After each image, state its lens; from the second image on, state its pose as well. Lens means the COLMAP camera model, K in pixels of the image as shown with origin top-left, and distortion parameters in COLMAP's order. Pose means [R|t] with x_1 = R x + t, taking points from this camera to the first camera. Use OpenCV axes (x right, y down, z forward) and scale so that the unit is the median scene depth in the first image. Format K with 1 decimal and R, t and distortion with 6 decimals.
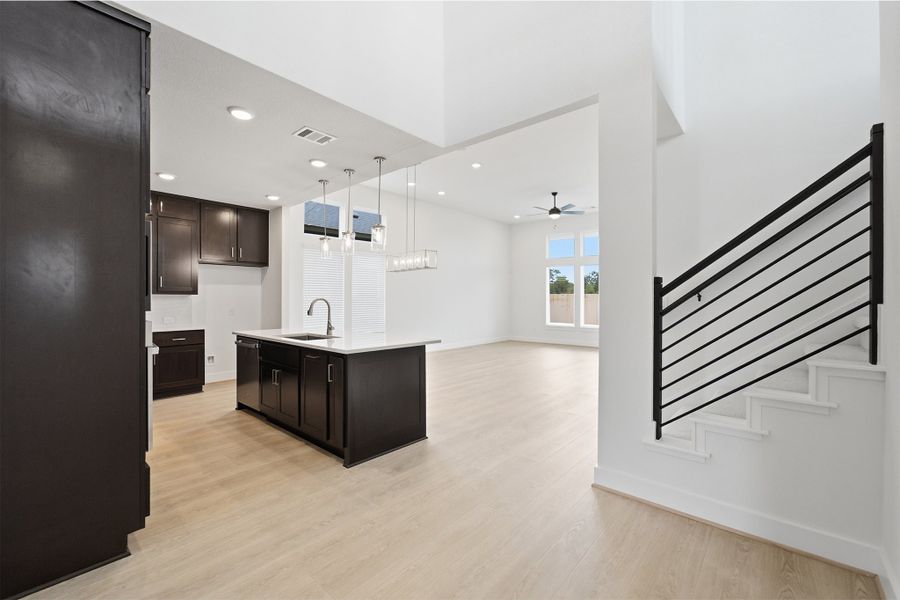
lens RADIAL K [[375.3, 0, 437.2], [0, 375.3, 294.0], [0, 0, 1]] dist [0.010009, 0.000082]
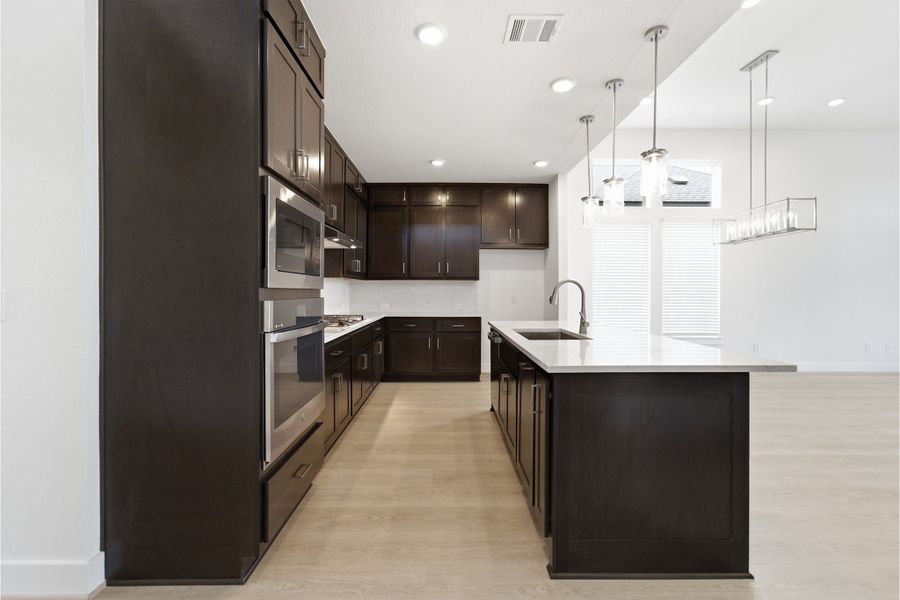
lens RADIAL K [[375.3, 0, 456.7], [0, 375.3, 289.6], [0, 0, 1]] dist [0.010009, 0.000082]
pose [[0.697699, 0.001071, -0.716390, 0.035869], [0.005308, 0.999964, 0.006664, 0.018221], [0.716372, -0.008452, 0.697668, 0.290140]]
